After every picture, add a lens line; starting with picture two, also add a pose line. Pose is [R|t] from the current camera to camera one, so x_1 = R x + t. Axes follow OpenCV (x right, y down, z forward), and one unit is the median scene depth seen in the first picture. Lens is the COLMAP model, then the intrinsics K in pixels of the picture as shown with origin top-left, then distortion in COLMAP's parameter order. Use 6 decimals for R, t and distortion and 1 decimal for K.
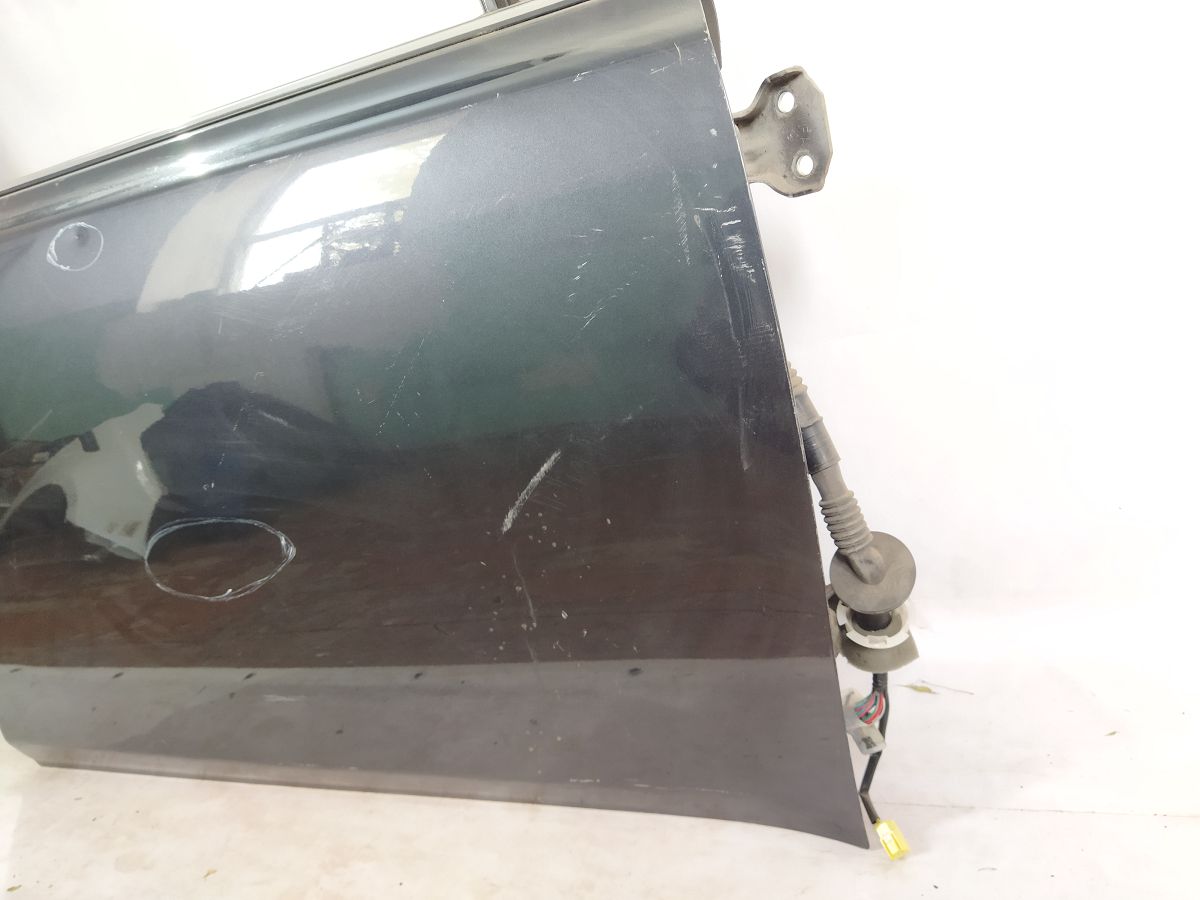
lens RADIAL K [[905.8, 0, 597.5], [0, 905.8, 447.1], [0, 0, 1]] dist [0.046591, -0.036104]
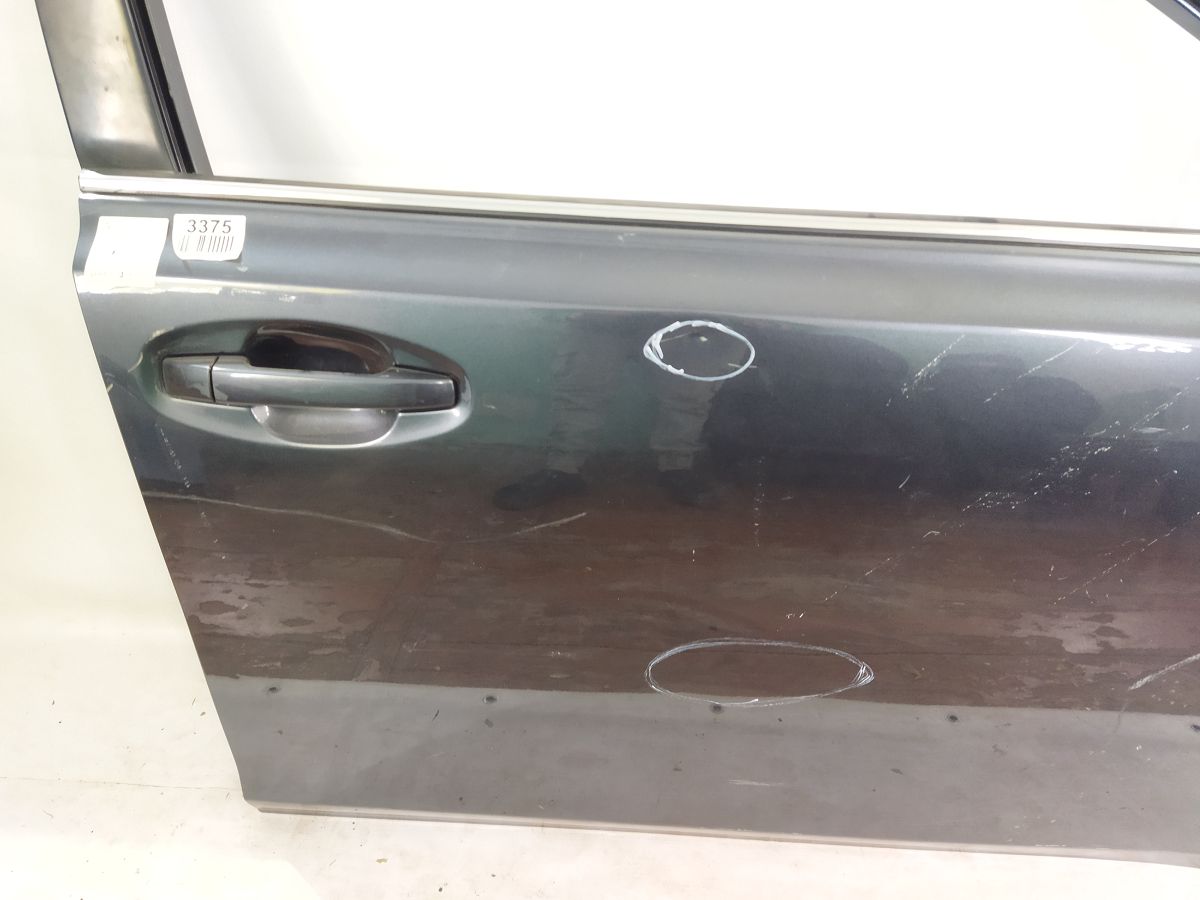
lens RADIAL K [[905.8, 0, 611.0], [0, 905.8, 450.1], [0, 0, 1]] dist [0.046591, -0.036104]
pose [[0.901170, 0.026428, 0.432659, -0.980036], [-0.131097, 0.968012, 0.213929, -0.291706], [-0.413166, -0.249507, 0.875808, 0.288237]]
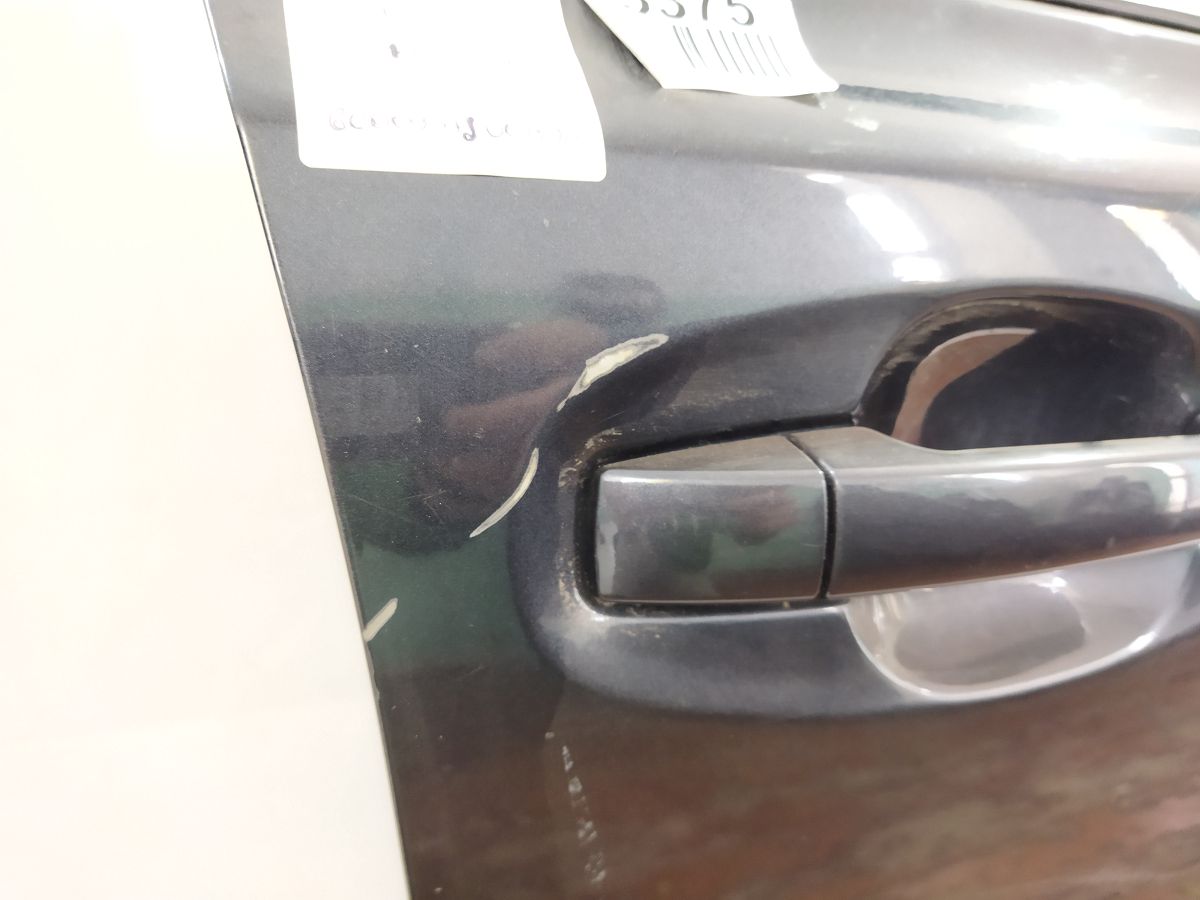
lens RADIAL K [[911.3, 0, 602.6], [0, 911.3, 451.1], [0, 0, 1]] dist [0.033457, -0.012587]
pose [[0.637393, 0.014559, 0.770401, -1.156009], [-0.035905, 0.999297, 0.010821, -0.144822], [-0.769702, -0.034559, 0.637467, 1.079880]]
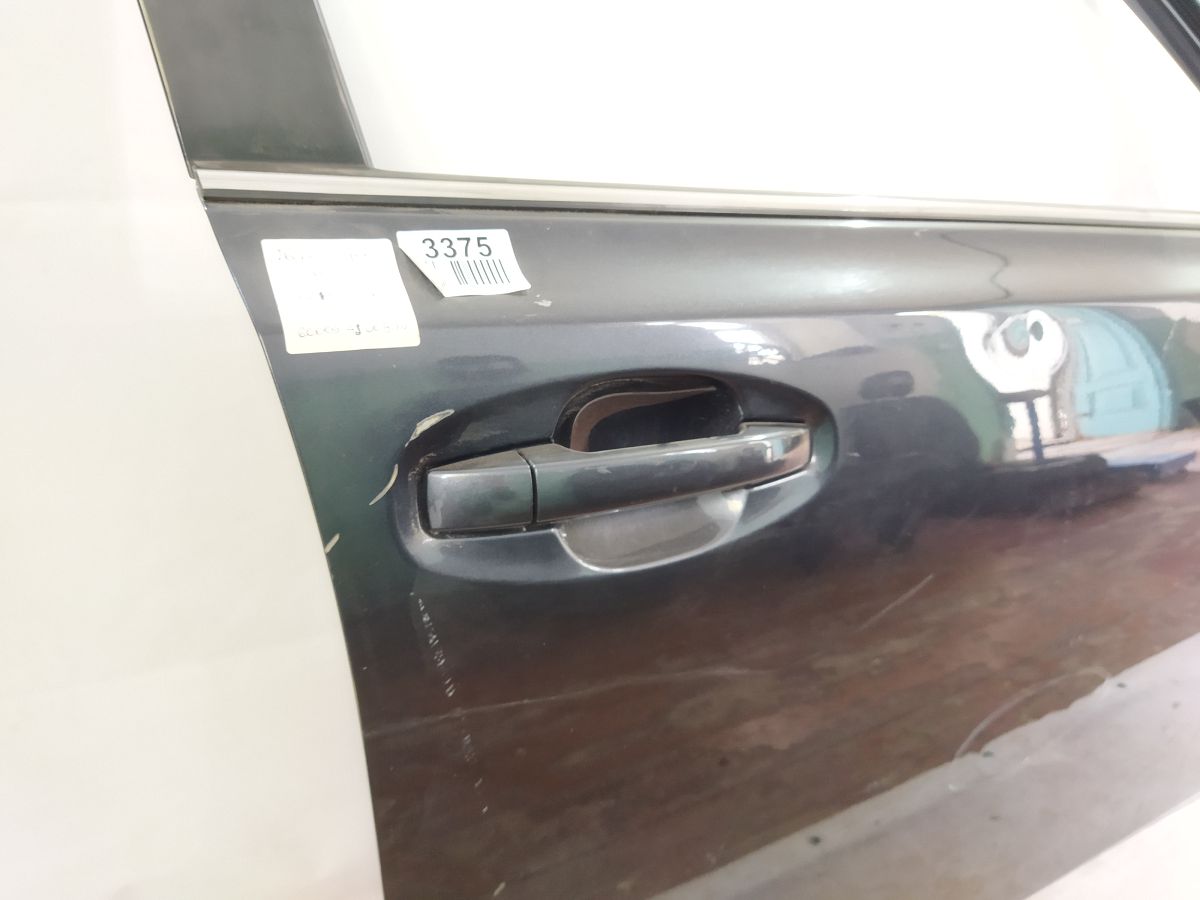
lens RADIAL K [[905.8, 0, 604.6], [0, 905.8, 453.1], [0, 0, 1]] dist [0.046591, -0.036104]
pose [[0.535360, -0.021827, 0.844342, -1.343594], [0.029135, 0.999548, 0.007365, -0.148753], [-0.844122, 0.020657, 0.535754, 0.882371]]
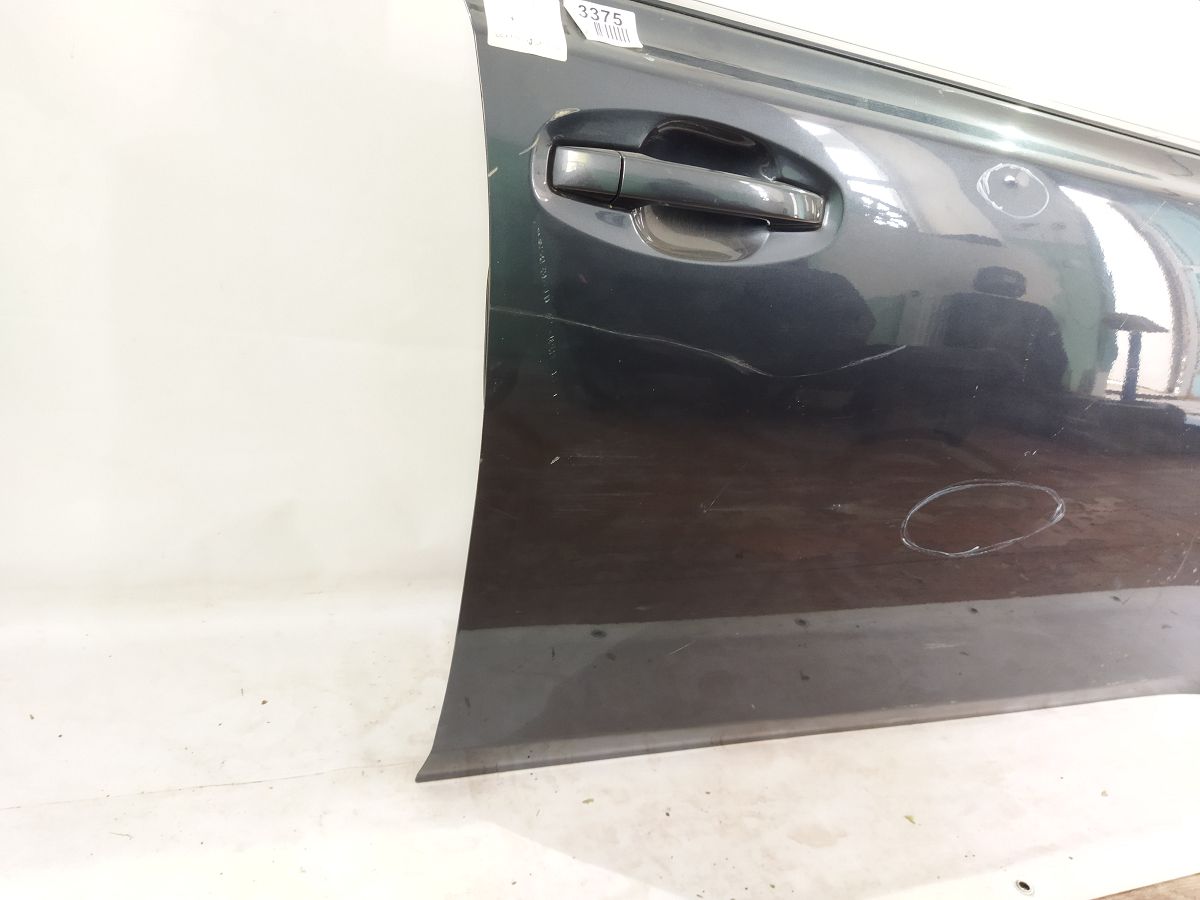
lens RADIAL K [[850.4, 0, 581.4], [0, 850.4, 439.4], [0, 0, 1]] dist [0.036152, 0.001754]
pose [[0.645340, 0.093093, 0.758202, -1.487857], [-0.140567, 0.990069, -0.001919, 0.099835], [-0.750851, -0.105339, 0.652017, 0.718312]]
